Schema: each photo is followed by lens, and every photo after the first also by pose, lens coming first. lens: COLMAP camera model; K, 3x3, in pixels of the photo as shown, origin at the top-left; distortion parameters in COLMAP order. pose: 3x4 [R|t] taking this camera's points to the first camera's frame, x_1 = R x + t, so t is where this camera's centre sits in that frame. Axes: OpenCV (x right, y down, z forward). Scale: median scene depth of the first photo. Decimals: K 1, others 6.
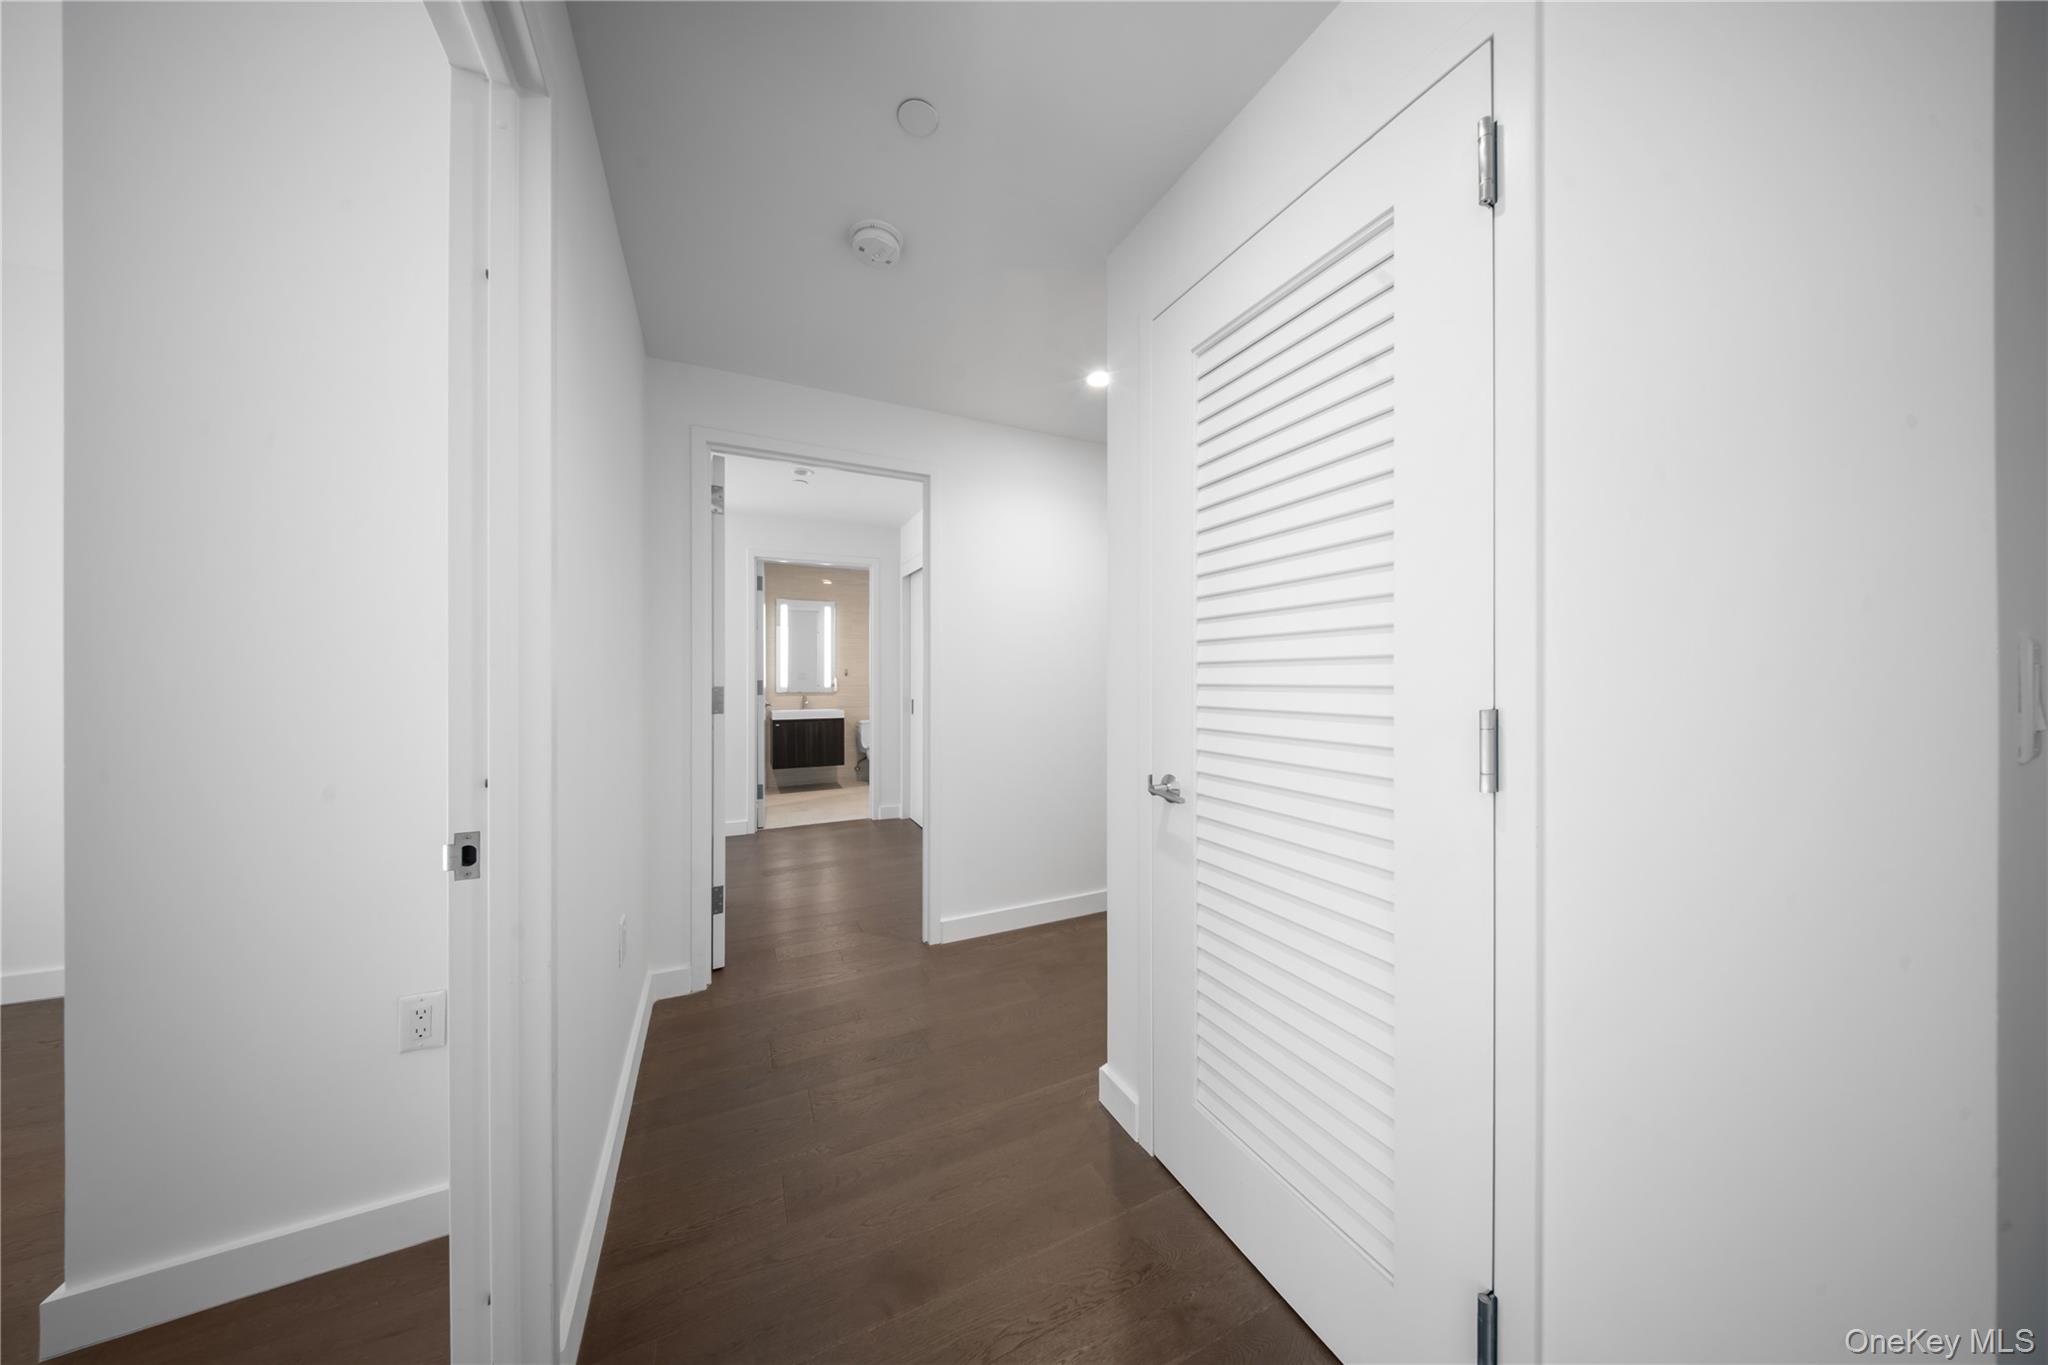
lens RADIAL K [[603.2, 0, 1018.0], [0, 603.2, 681.4], [0, 0, 1]] dist [-0.001754, -0.000518]
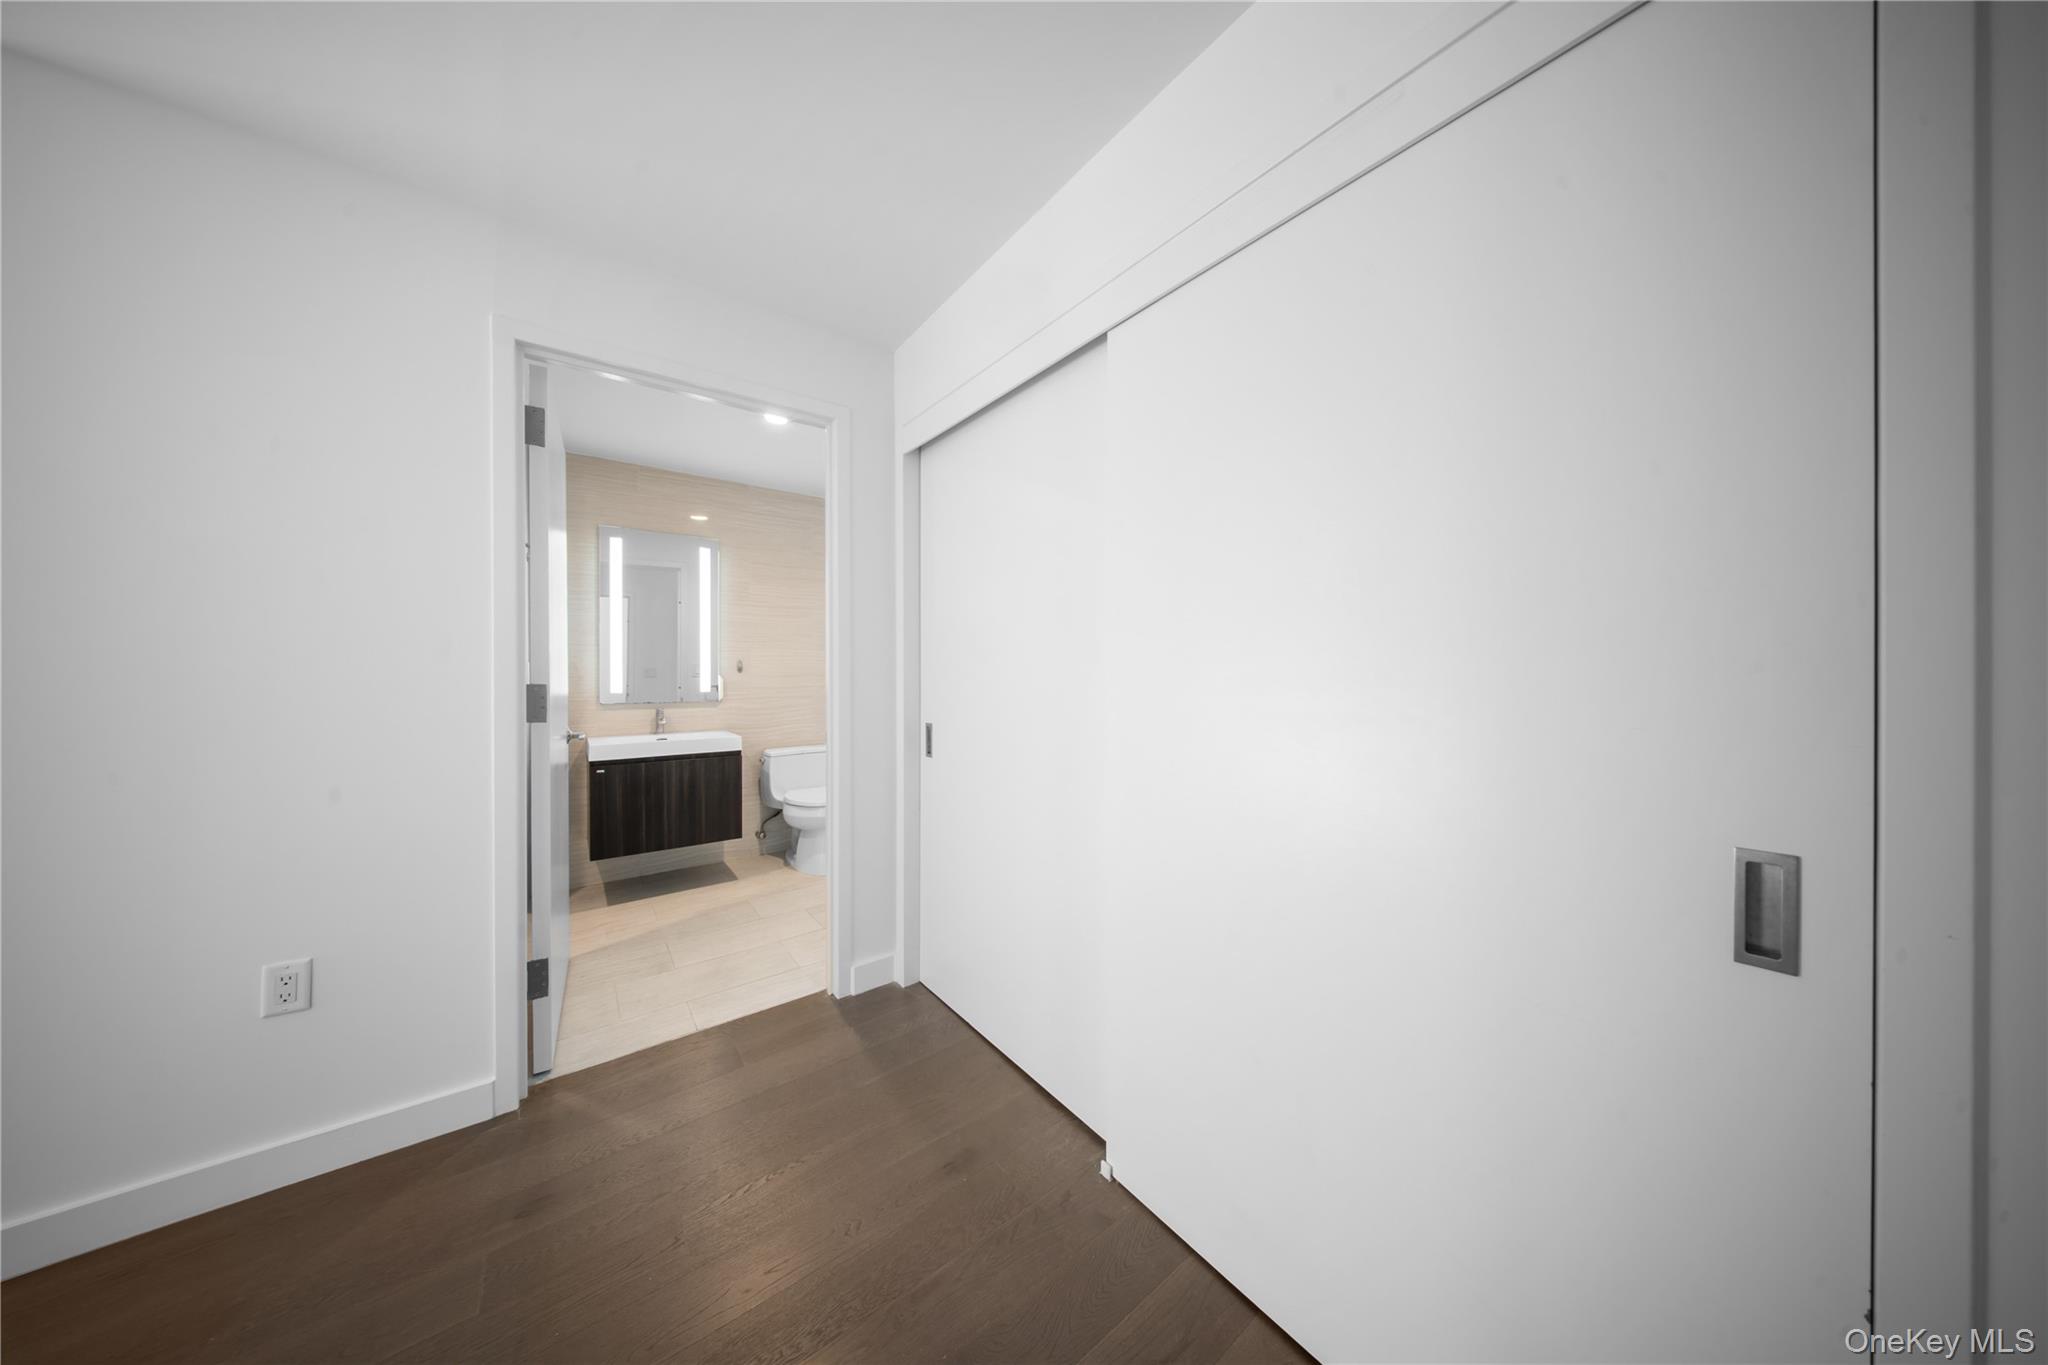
lens RADIAL K [[603.2, 0, 1032.8], [0, 603.2, 678.3], [0, 0, 1]] dist [-0.001754, -0.000518]
pose [[0.976604, 0.002412, 0.215032, -0.149936], [-0.002518, 0.999997, 0.000219, -0.004292], [-0.215031, -0.000755, 0.976607, 0.417771]]
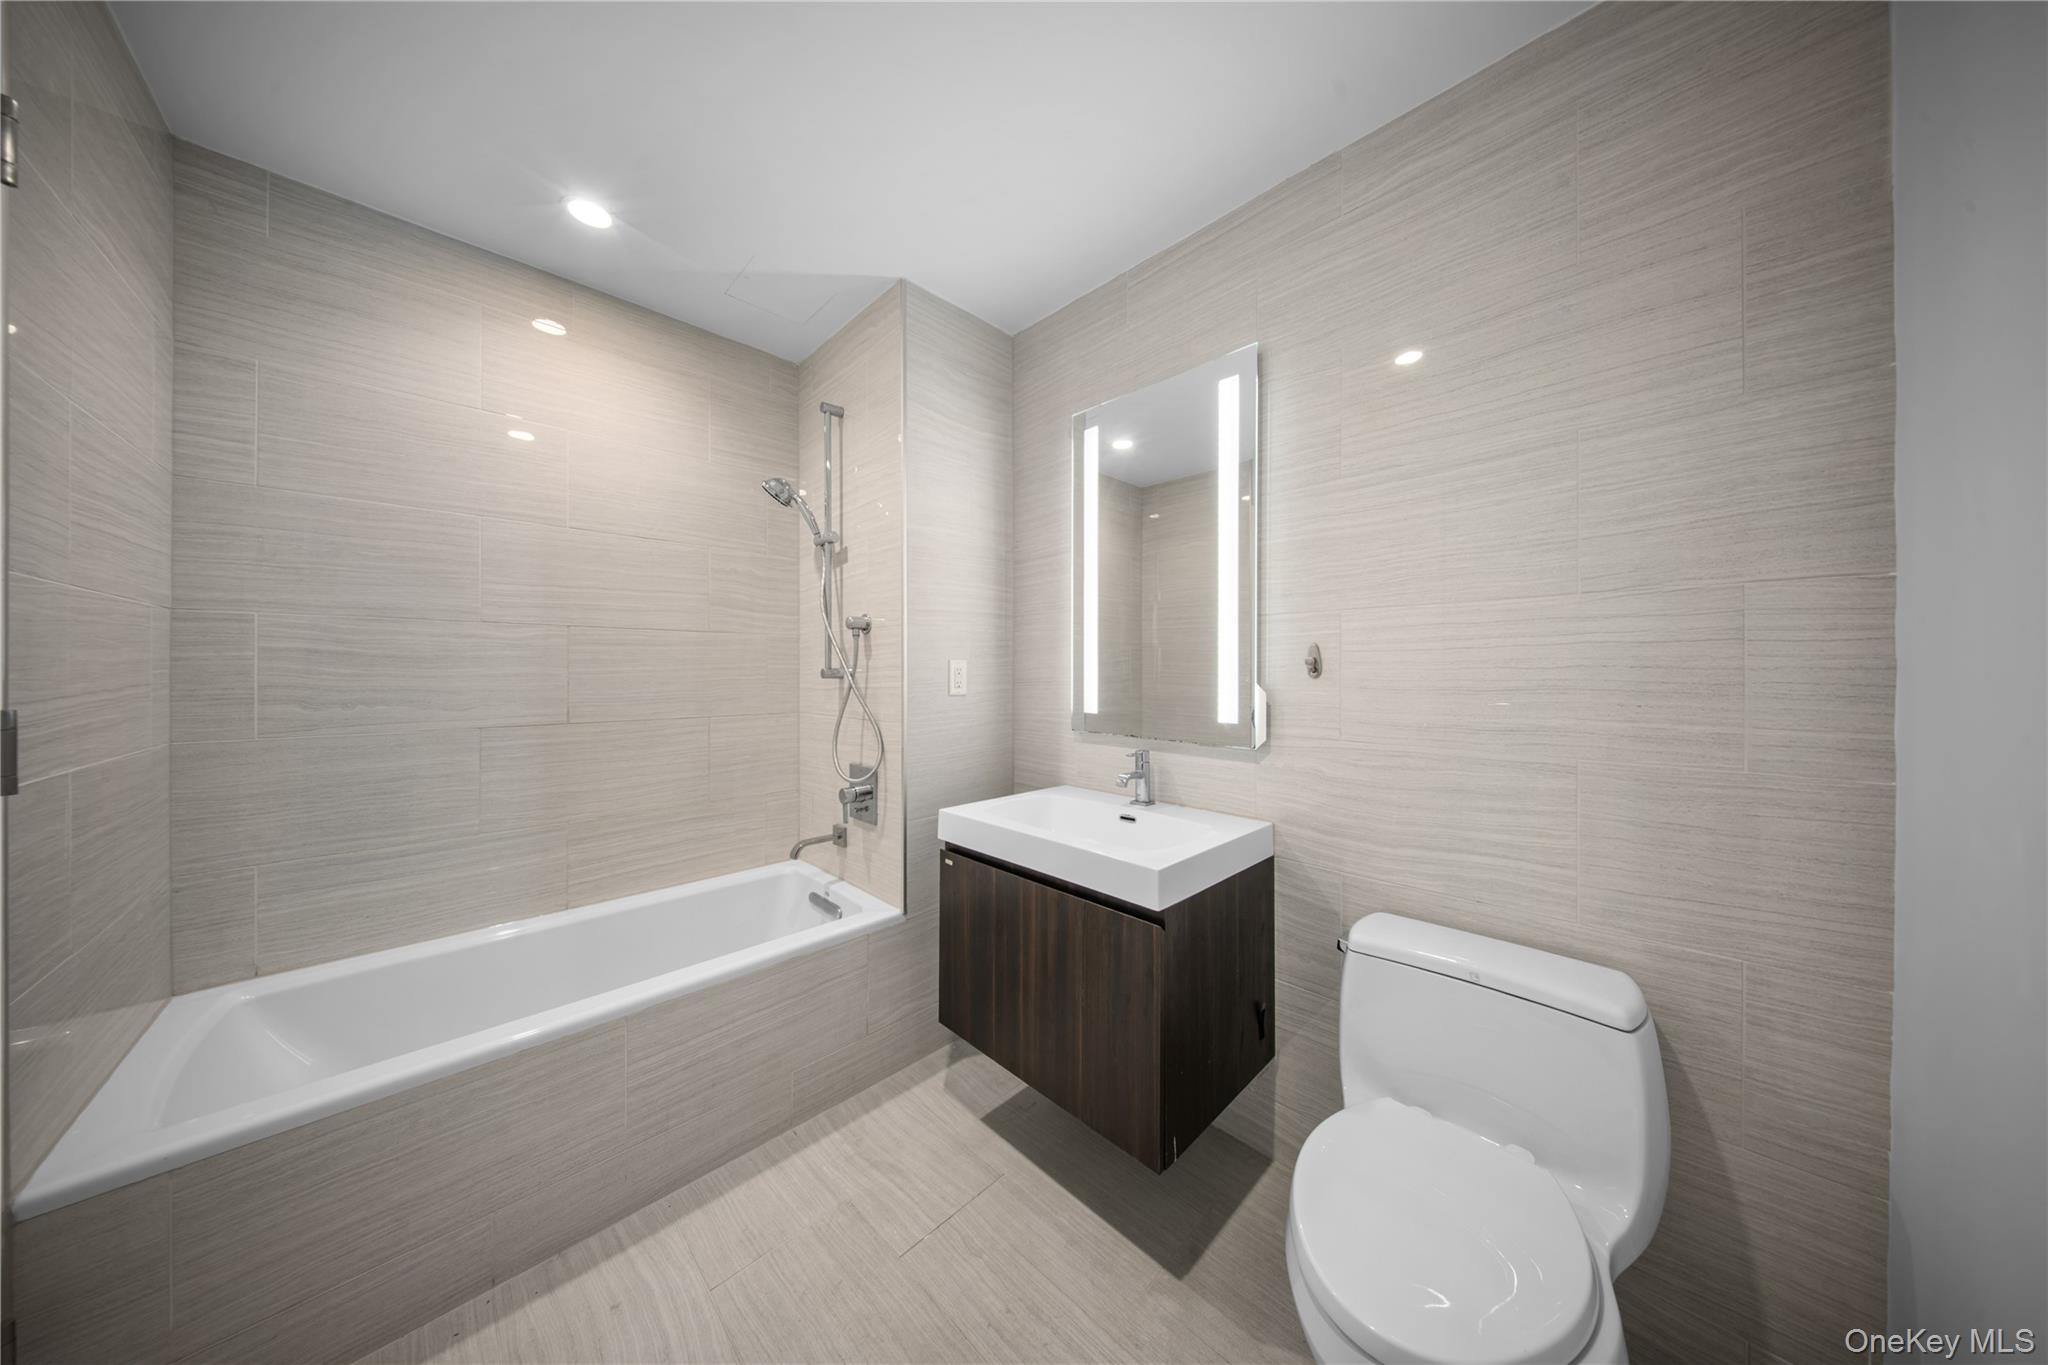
lens RADIAL K [[603.2, 0, 1010.3], [0, 603.2, 669.9], [0, 0, 1]] dist [-0.001754, -0.000518]
pose [[0.321005, -0.001841, -0.947076, -0.132833], [-0.013004, 0.999895, -0.006351, -0.008939], [0.946988, 0.014354, 0.320948, 0.894599]]
